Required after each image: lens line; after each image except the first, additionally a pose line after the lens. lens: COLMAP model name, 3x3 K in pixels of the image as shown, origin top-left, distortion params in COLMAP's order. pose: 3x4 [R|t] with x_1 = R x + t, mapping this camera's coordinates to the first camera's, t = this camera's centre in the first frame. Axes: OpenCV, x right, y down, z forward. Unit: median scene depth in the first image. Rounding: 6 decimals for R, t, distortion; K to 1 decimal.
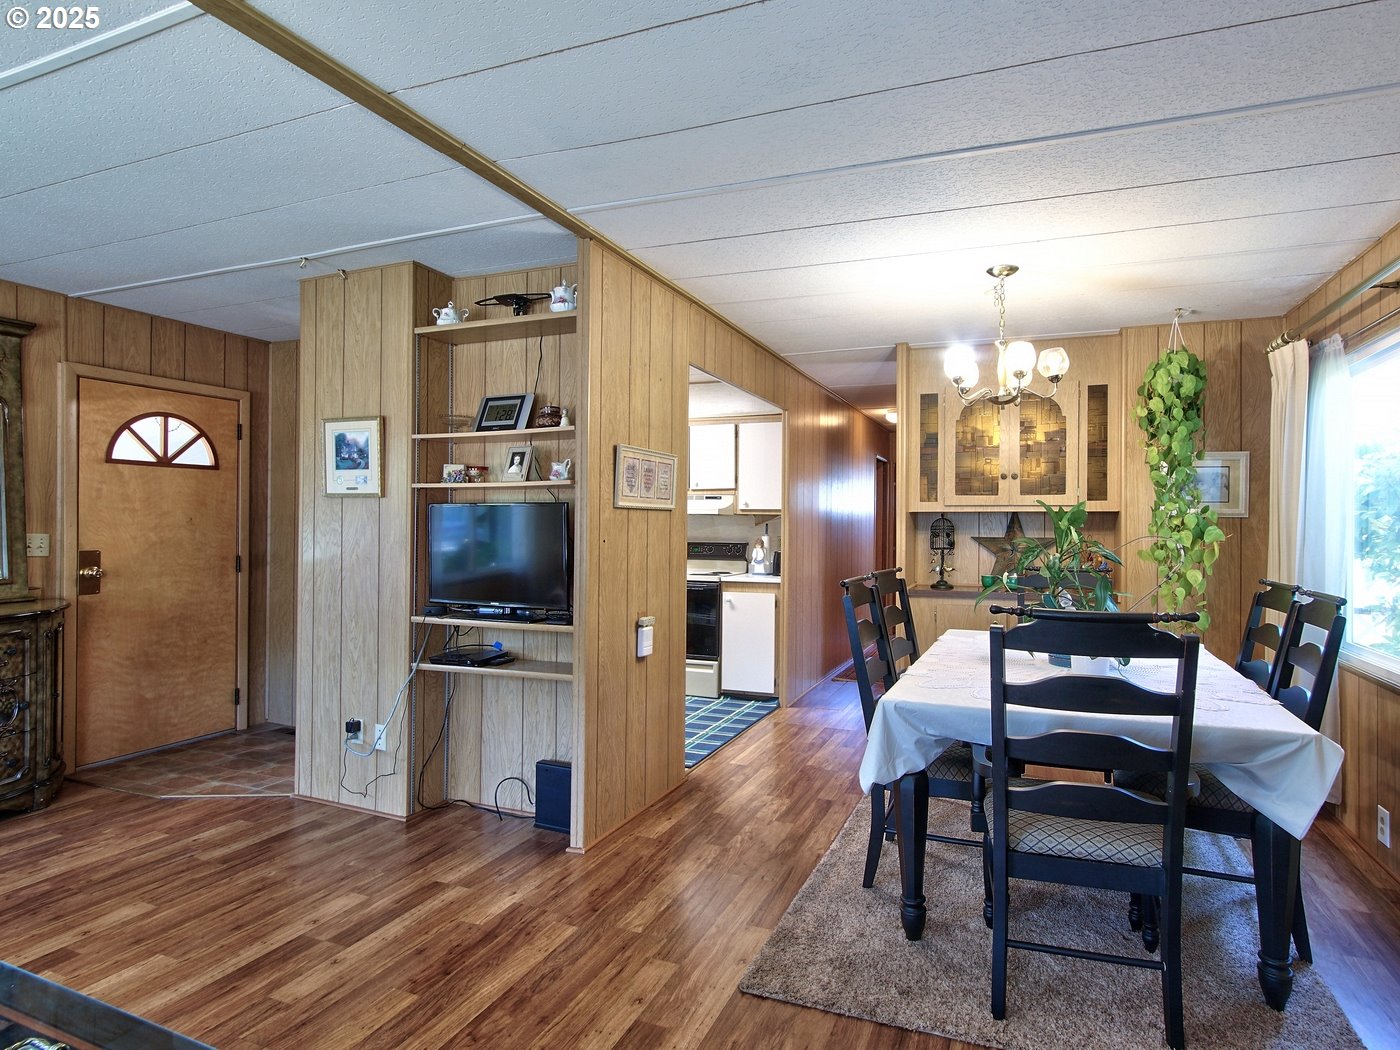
lens RADIAL K [[751.8, 0, 700.0], [0, 751.8, 525.0], [0, 0, 1]] dist [0.000411, 0.000891]
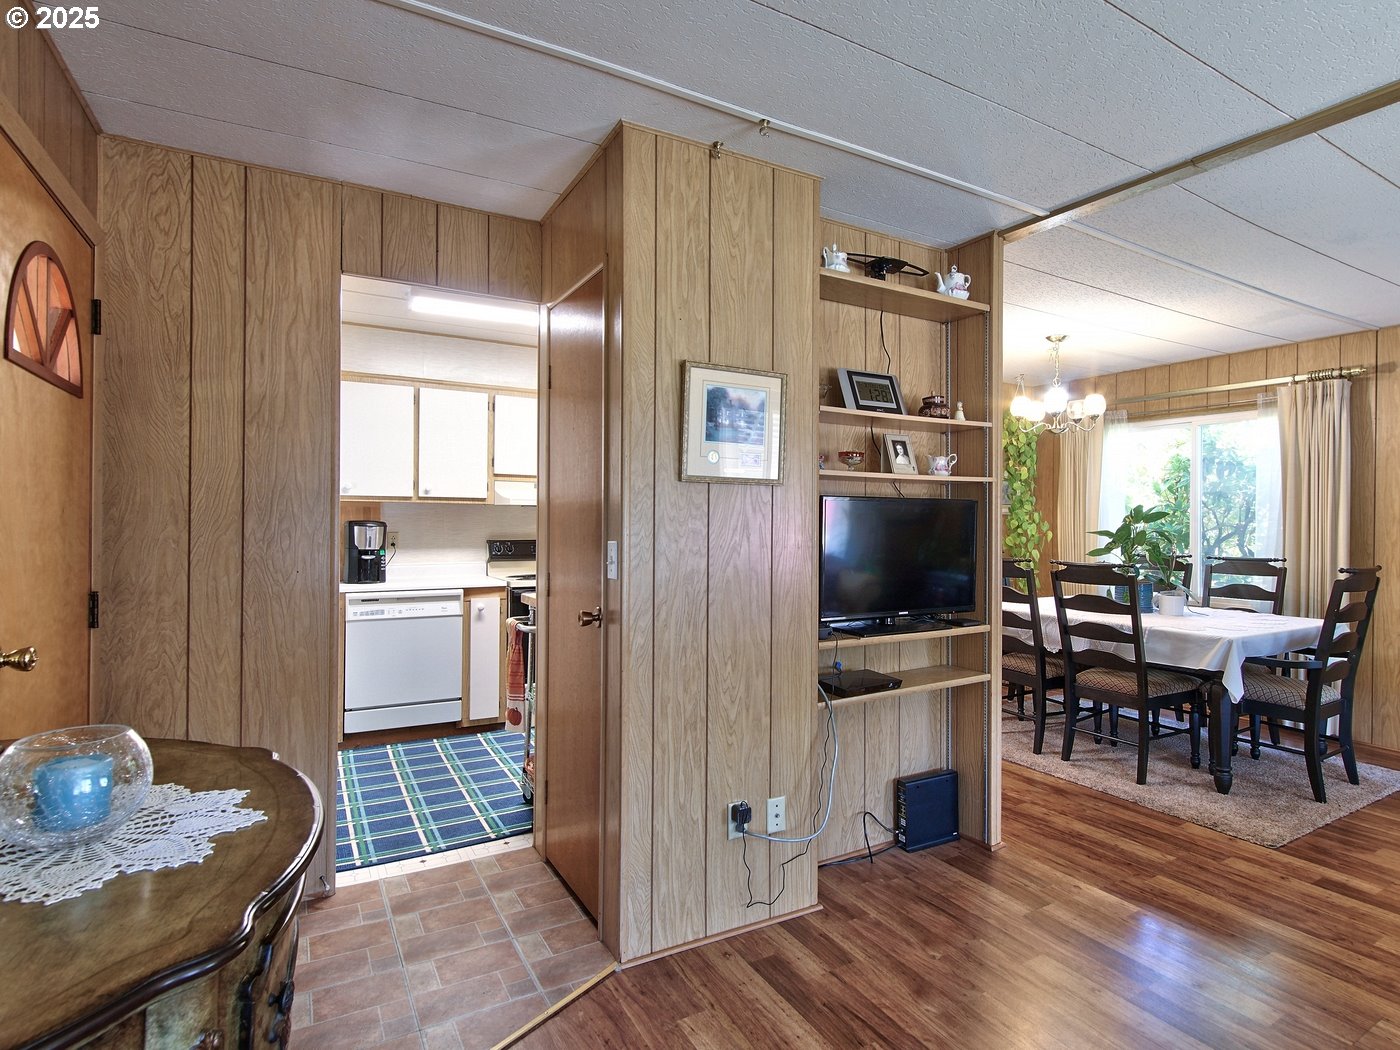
lens RADIAL K [[776.6, 0, 725.7], [0, 776.6, 523.3], [0, 0, 1]] dist [-0.021808, 0.000554]
pose [[0.592450, -0.005704, 0.805587, -1.019922], [-0.002153, 0.999960, 0.008663, -0.006400], [-0.805605, -0.006867, 0.592414, 0.576477]]
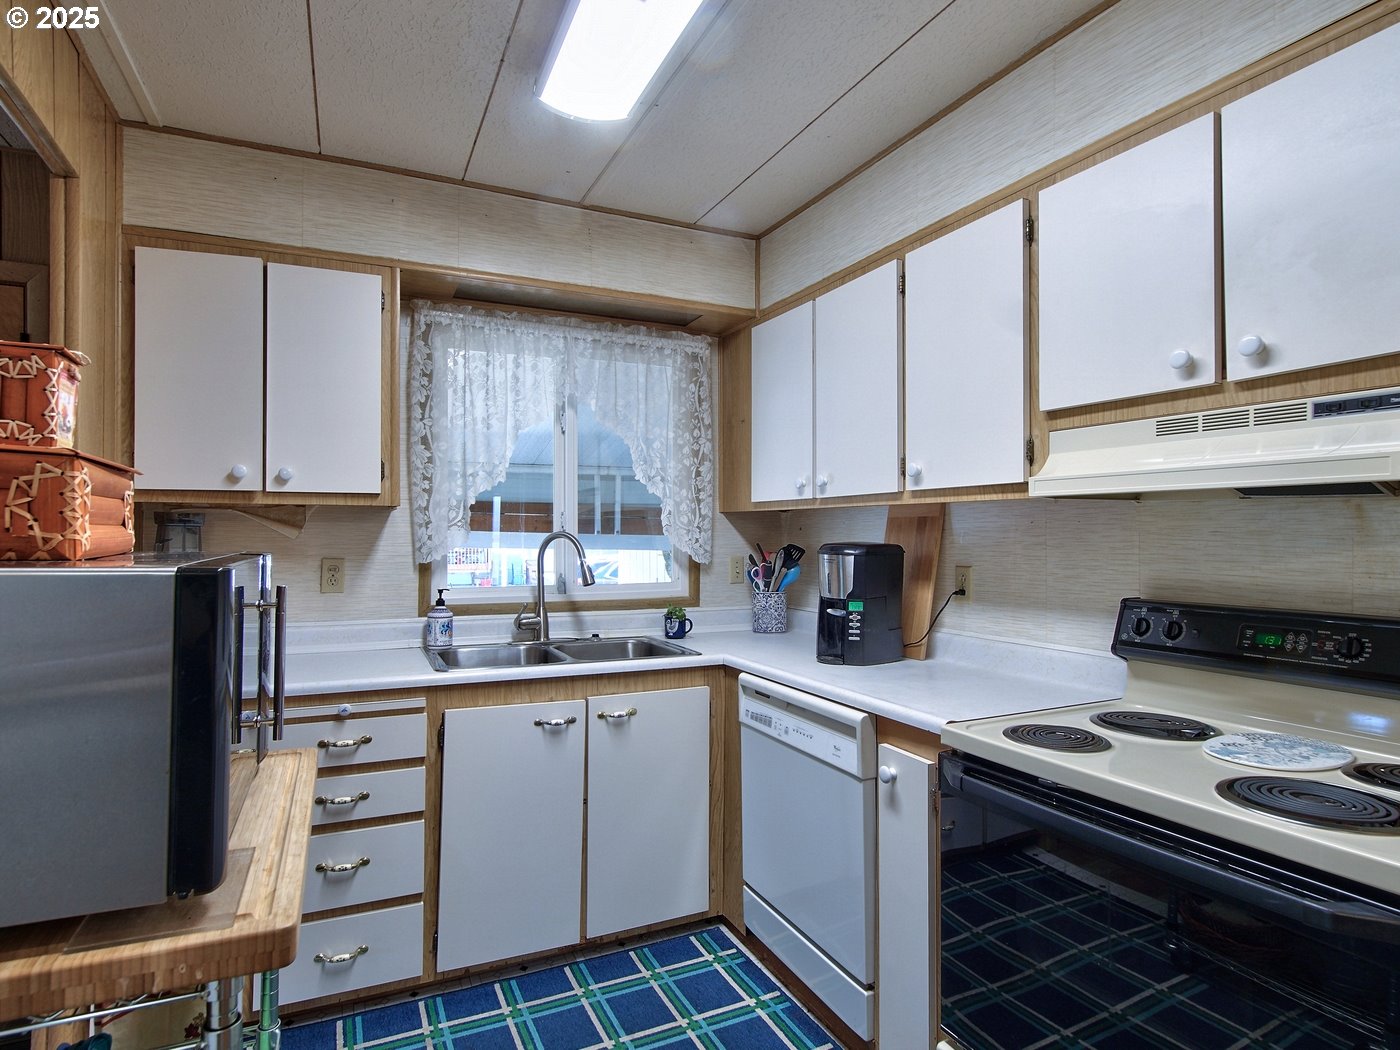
lens RADIAL K [[774.9, 0, 702.1], [0, 774.9, 522.9], [0, 0, 1]] dist [0.000603, 0.001633]
pose [[0.777239, -0.018597, -0.628931, 0.025756], [0.006744, 0.999752, -0.021228, -0.001994], [0.629169, 0.012258, 0.777172, 1.234682]]
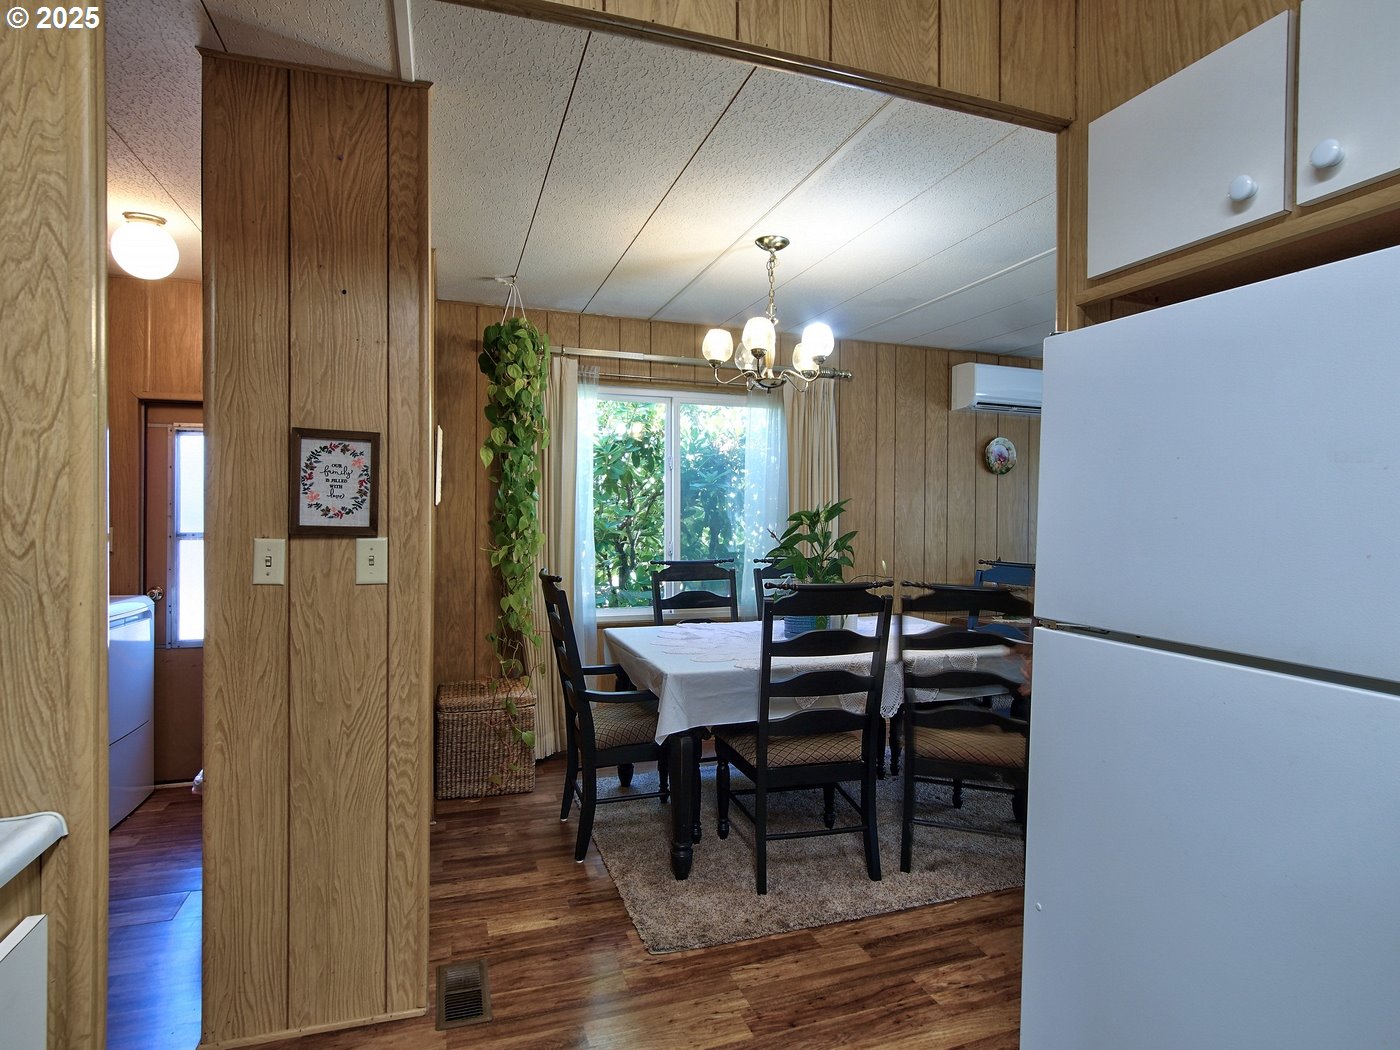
lens RADIAL K [[773.5, 0, 690.7], [0, 773.5, 522.4], [0, 0, 1]] dist [0.001861, 0.000481]
pose [[-0.677389, -0.016596, 0.735438, -0.212117], [-0.011886, 0.999862, 0.011615, -0.006449], [-0.735529, -0.000873, -0.677493, 1.557752]]
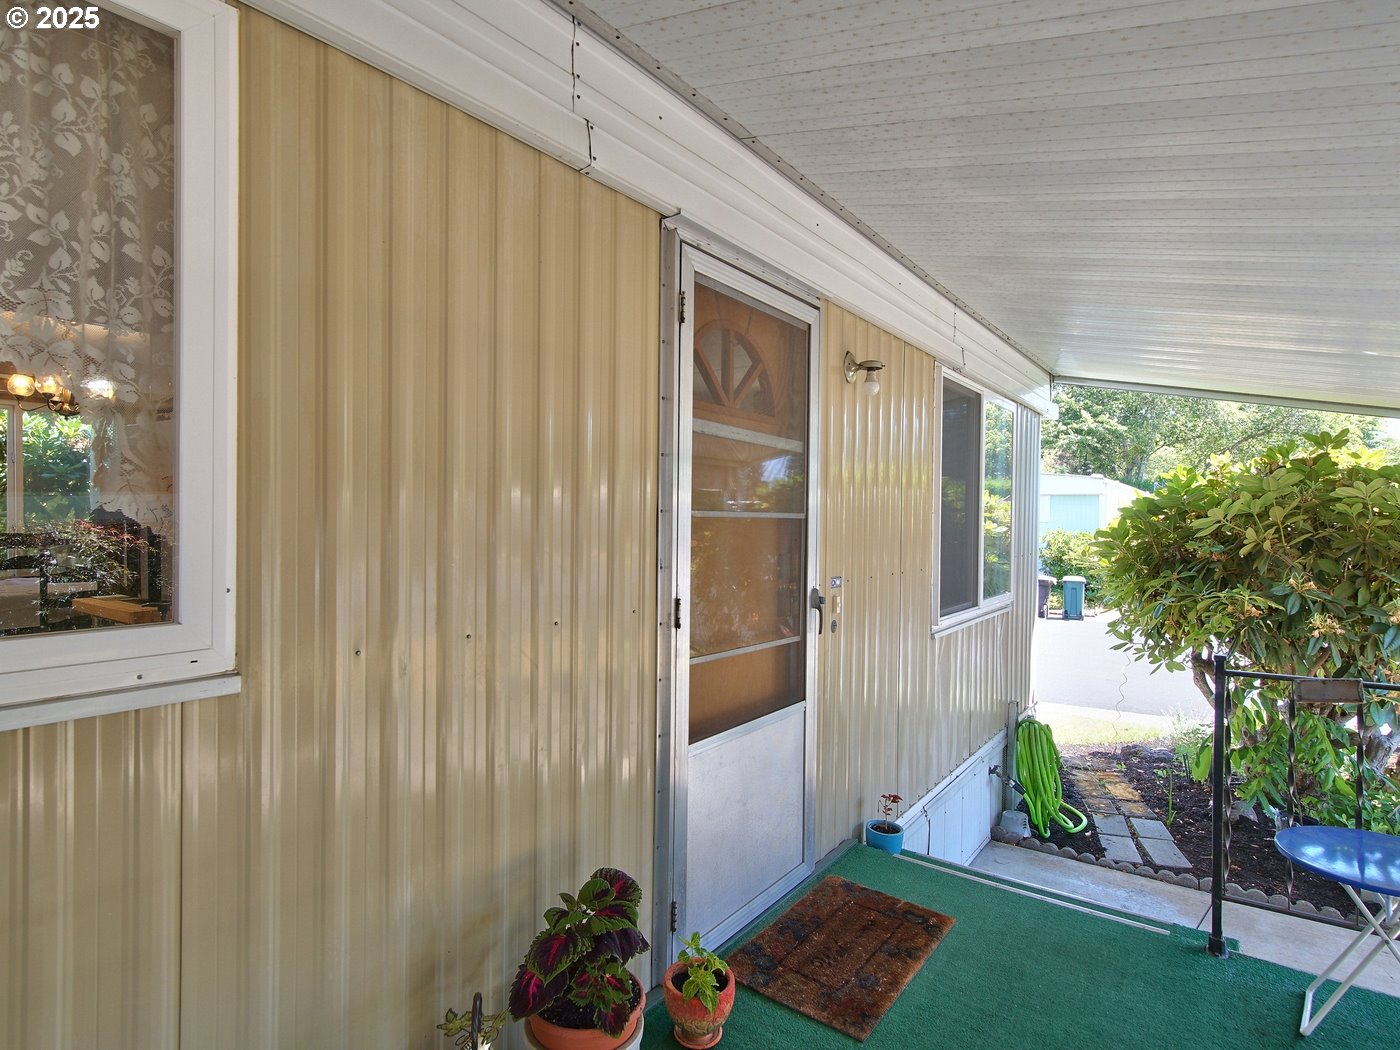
lens RADIAL K [[774.9, 0, 702.1], [0, 774.9, 522.9], [0, 0, 1]] dist [0.000603, 0.001633]
pose [[-0.973237, -0.021434, 0.228801, -1.013595], [-0.019541, 0.999754, 0.010538, 0.002721], [-0.228970, 0.005785, -0.973416, 1.962978]]
